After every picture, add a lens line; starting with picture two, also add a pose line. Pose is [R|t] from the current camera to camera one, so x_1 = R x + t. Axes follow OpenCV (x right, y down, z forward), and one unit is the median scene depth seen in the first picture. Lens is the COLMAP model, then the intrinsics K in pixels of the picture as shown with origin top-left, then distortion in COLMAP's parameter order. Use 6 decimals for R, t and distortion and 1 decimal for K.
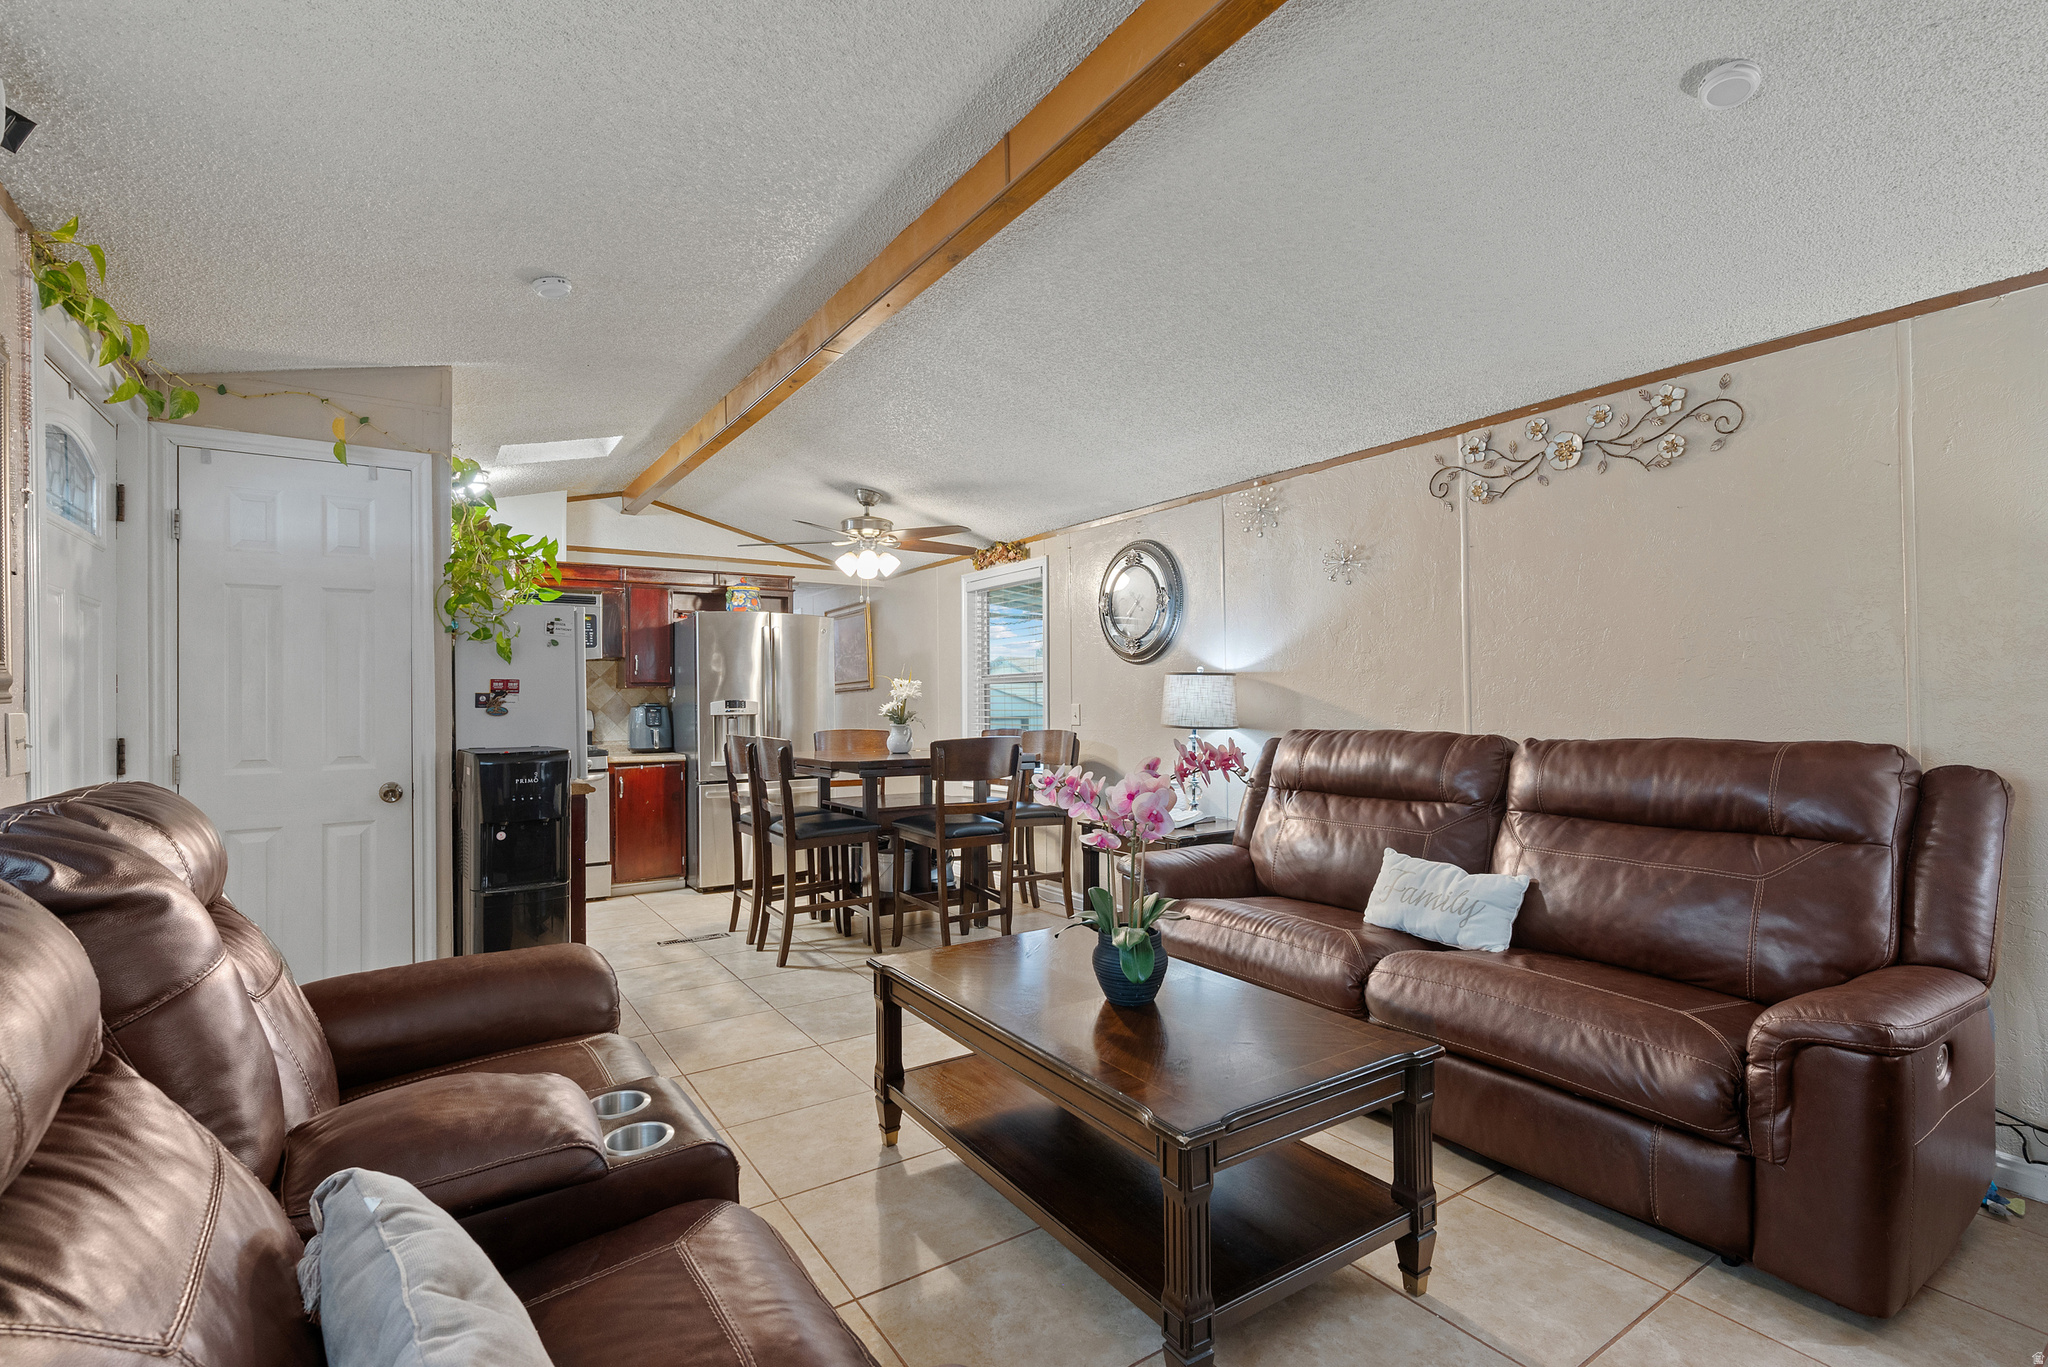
lens RADIAL K [[935.1, 0, 1033.4], [0, 935.1, 688.2], [0, 0, 1]] dist [0.000698, -0.000056]
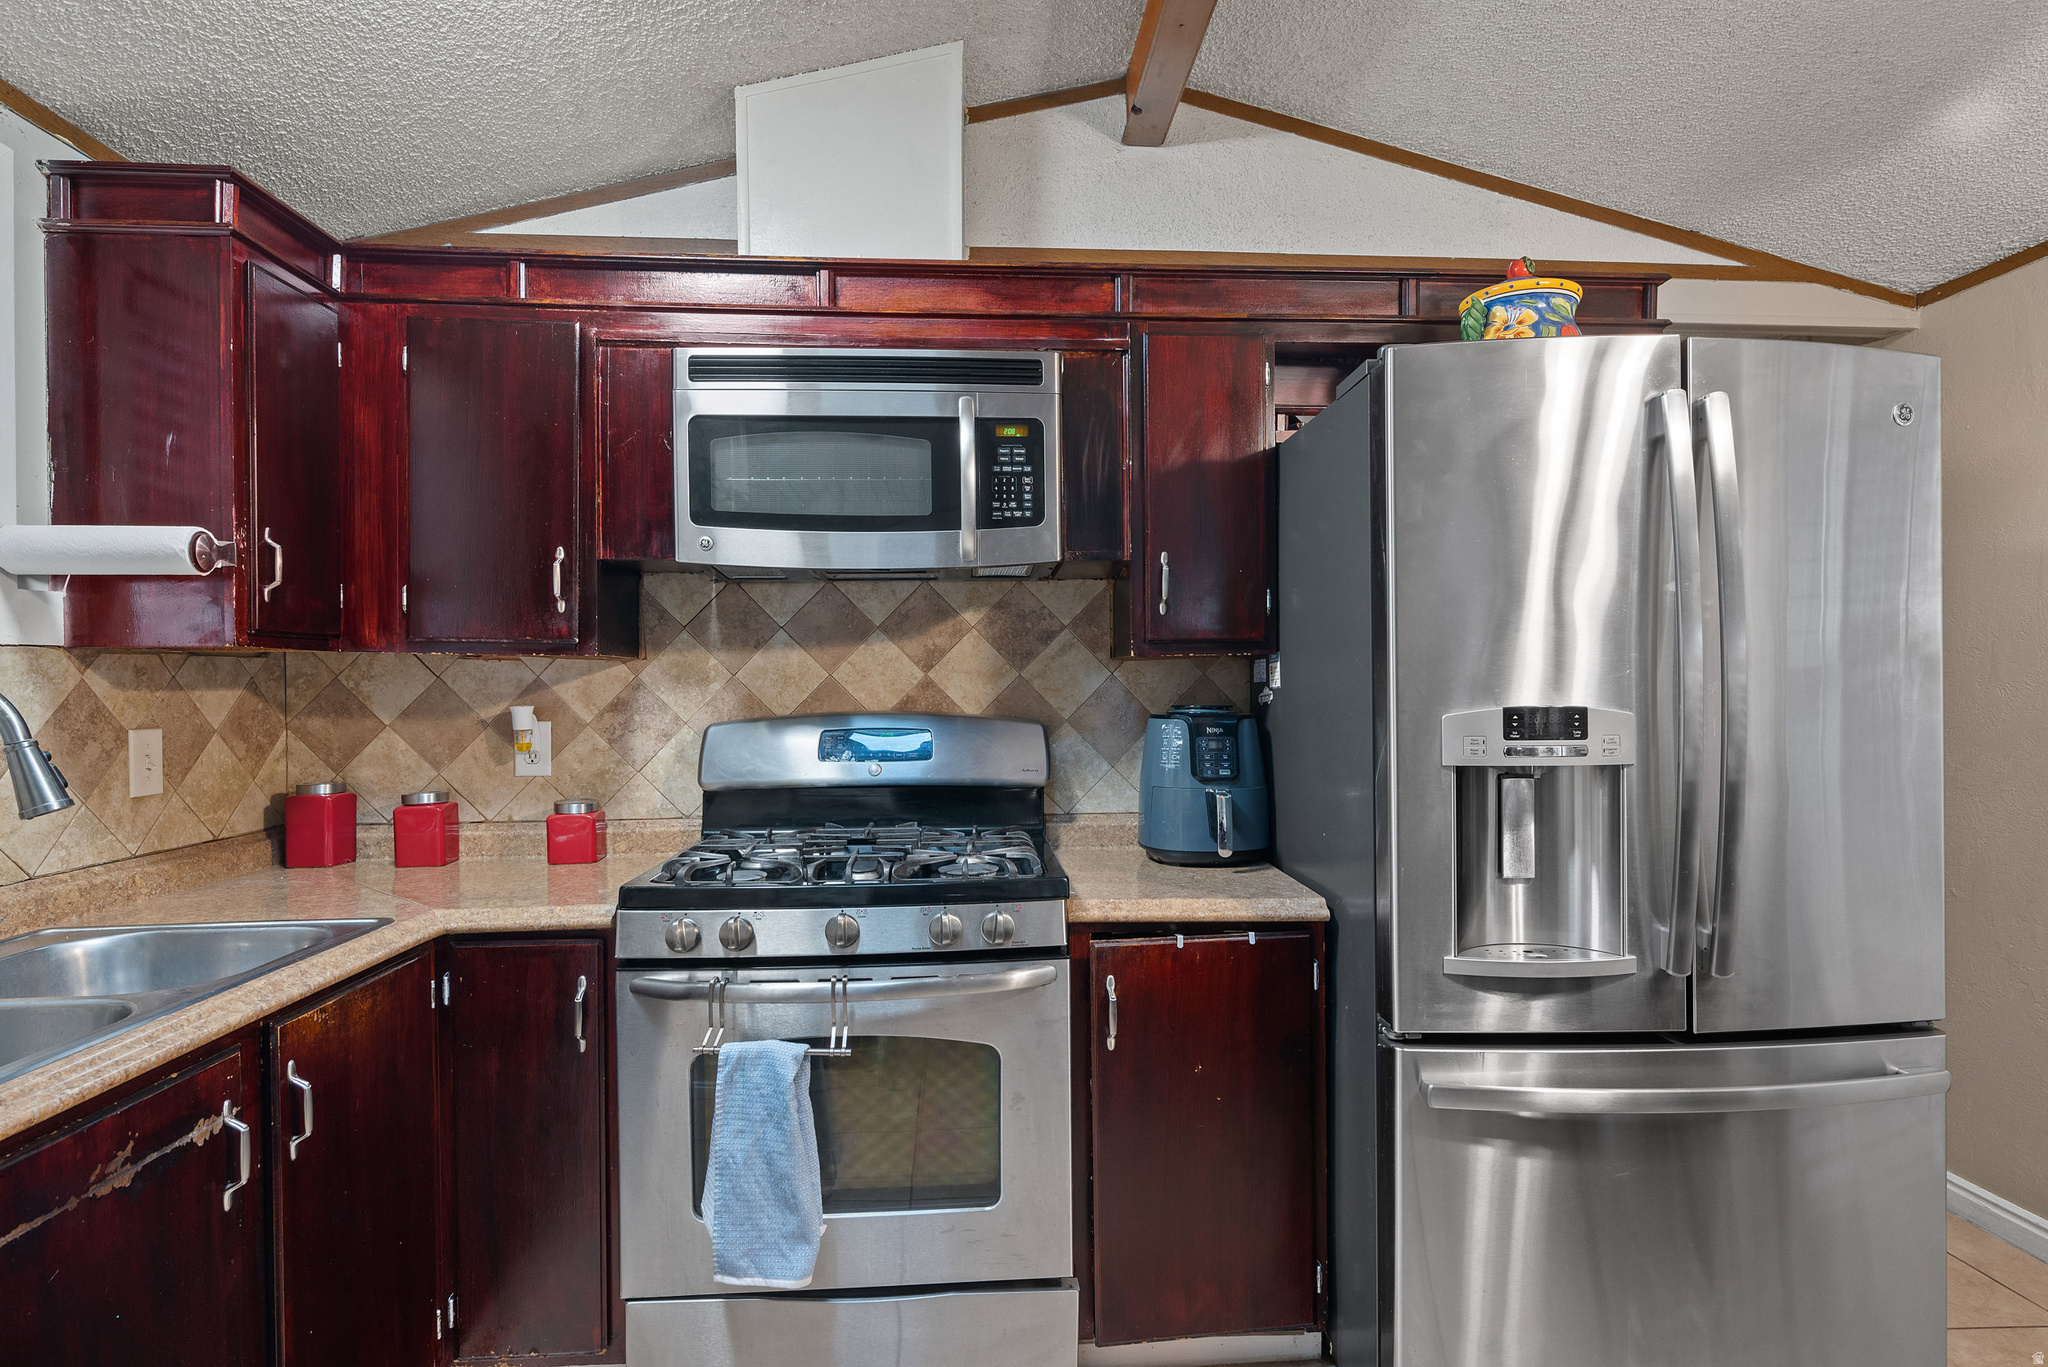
lens RADIAL K [[1067.4, 0, 1031.4], [0, 1067.4, 691.4], [0, 0, 1]] dist [0.000114, 0.000221]
pose [[0.861214, 0.011439, -0.508114, -0.295878], [0.001747, 0.999674, 0.025467, 0.001983], [0.508239, -0.022820, 0.860913, 0.705211]]
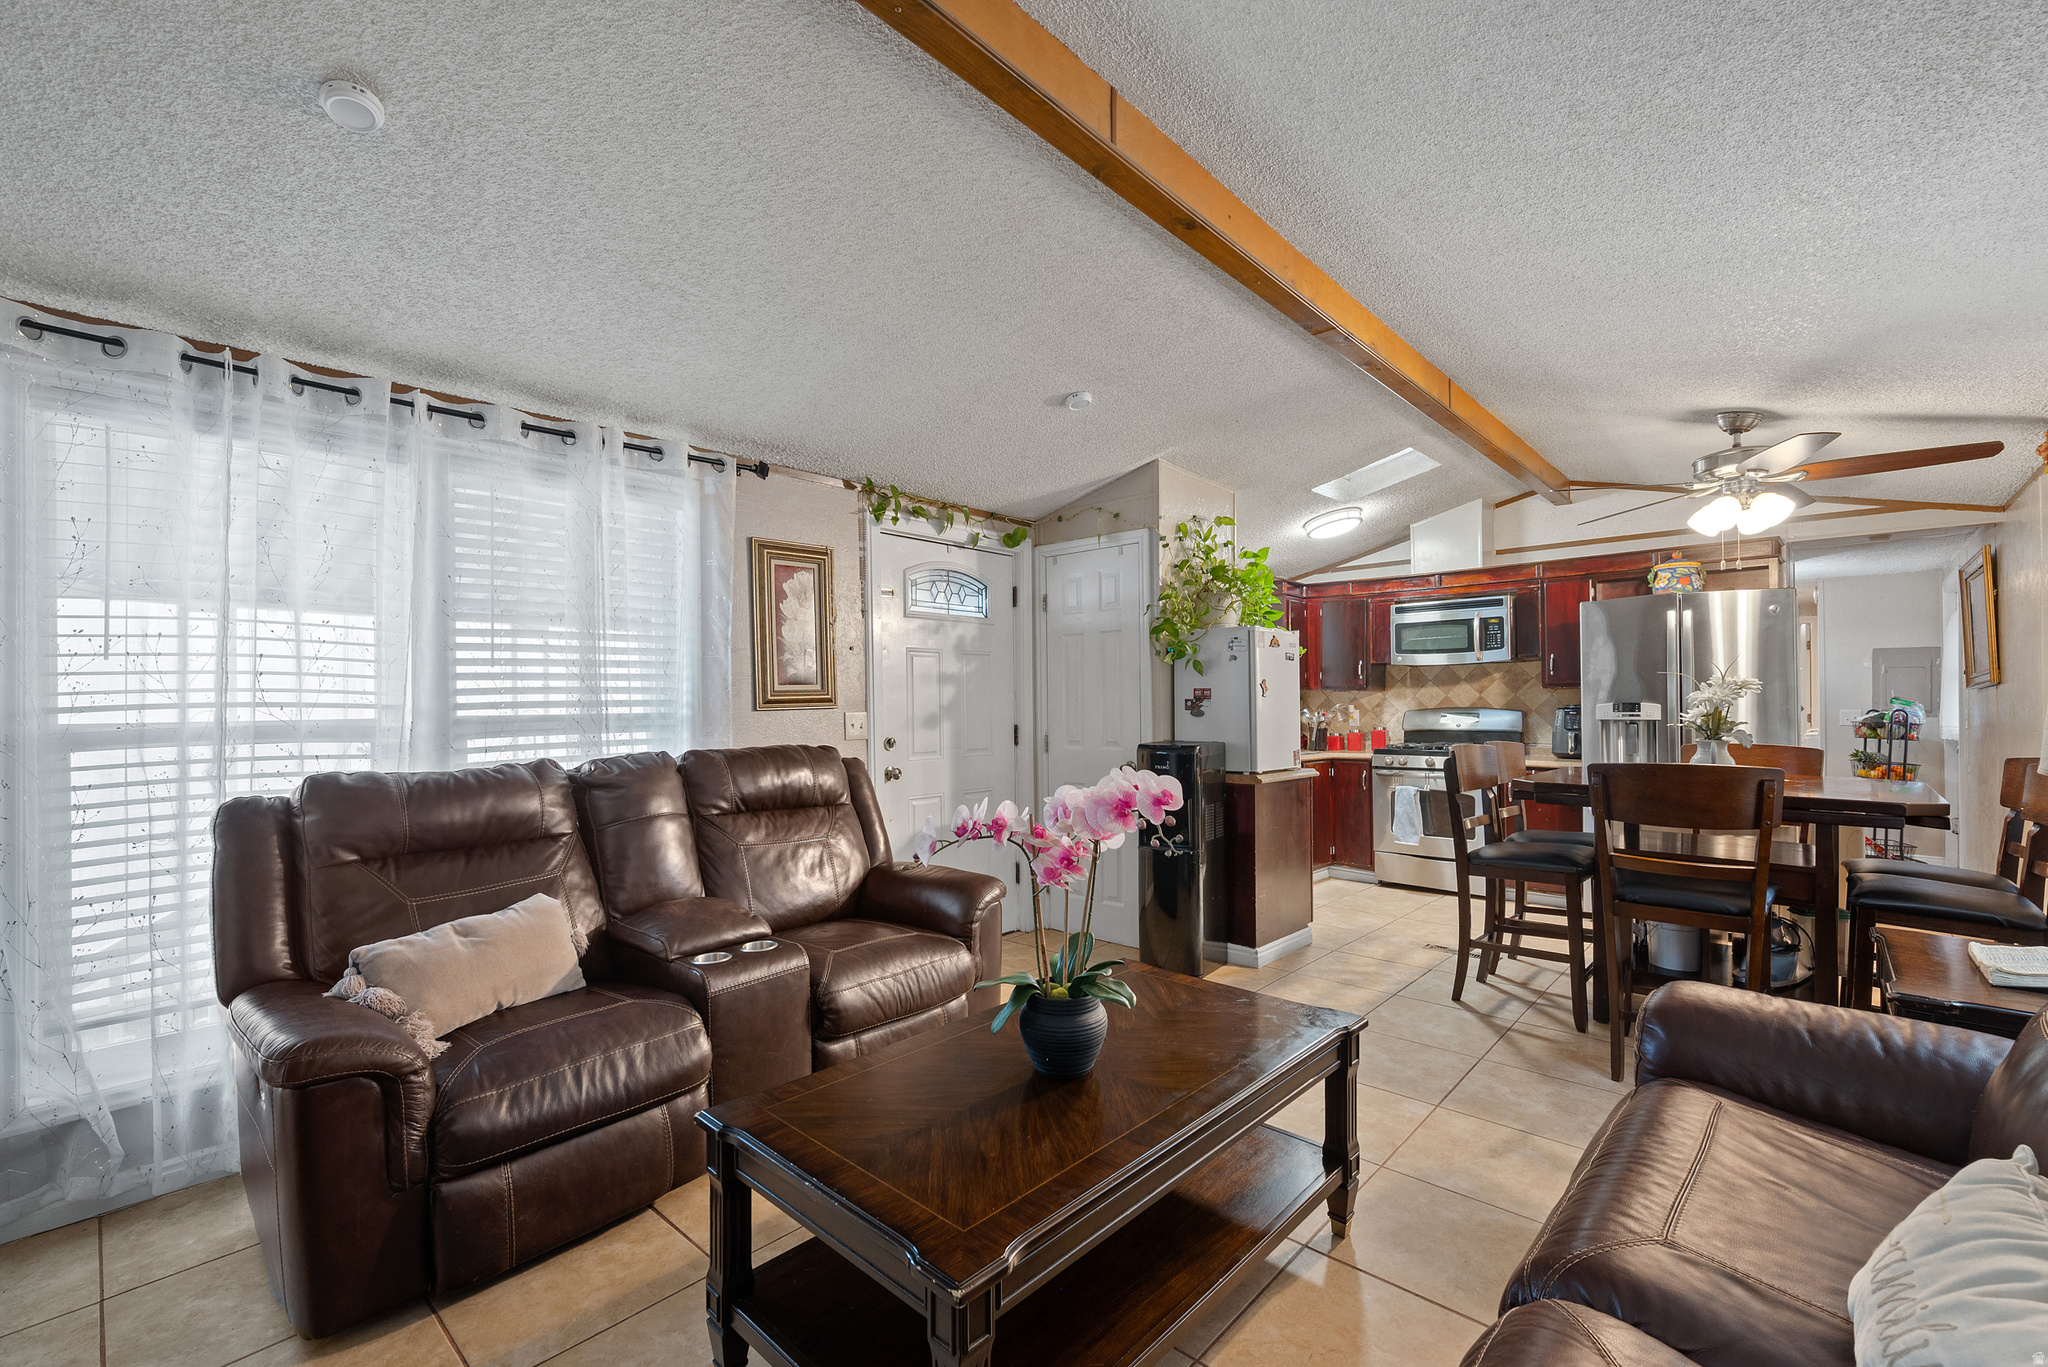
lens RADIAL K [[865.2, 0, 1036.2], [0, 865.2, 703.1], [0, 0, 1]] dist [-0.000046, -0.000260]
pose [[0.236667, 0.006669, -0.971568, 0.320006], [0.015200, 0.999829, 0.010565, -0.003134], [0.971472, -0.017269, 0.236525, 0.297496]]
